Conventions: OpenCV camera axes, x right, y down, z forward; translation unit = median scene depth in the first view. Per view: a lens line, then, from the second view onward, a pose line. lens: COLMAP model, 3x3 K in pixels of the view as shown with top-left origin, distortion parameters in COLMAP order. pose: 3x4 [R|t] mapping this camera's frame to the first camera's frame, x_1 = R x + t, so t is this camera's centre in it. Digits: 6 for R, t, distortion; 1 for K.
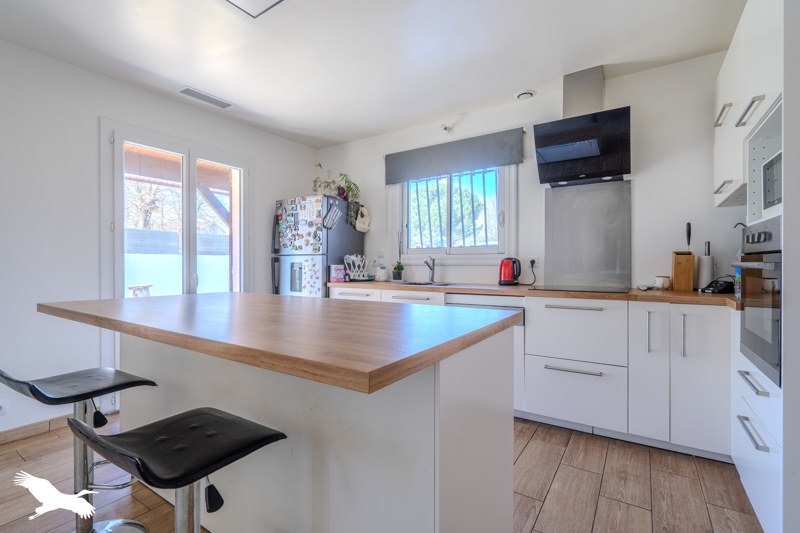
lens RADIAL K [[375.7, 0, 397.1], [0, 375.7, 268.6], [0, 0, 1]] dist [0.001613, 0.000552]
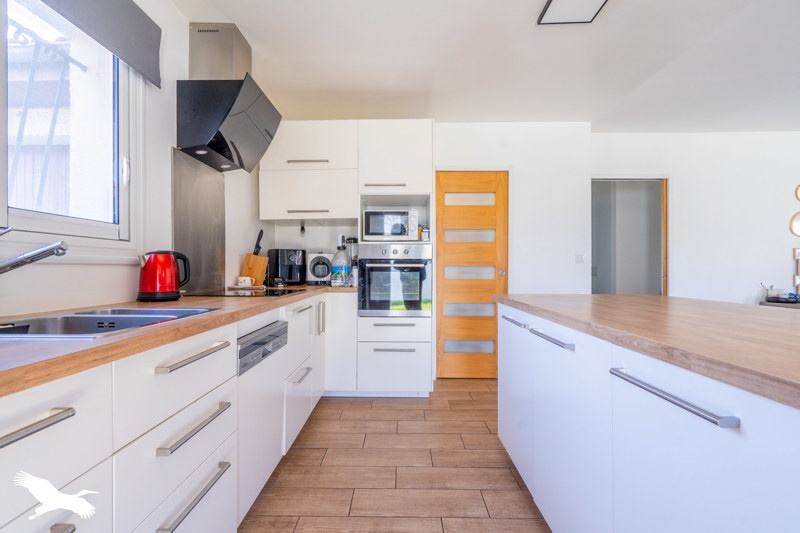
lens RADIAL K [[375.7, 0, 397.1], [0, 375.7, 268.6], [0, 0, 1]] dist [0.001613, 0.000552]
pose [[-0.543316, 0.002437, 0.839525, -0.566577], [0.006257, 0.999980, 0.001147, 0.001820], [-0.839505, 0.005876, -0.543320, 1.616374]]
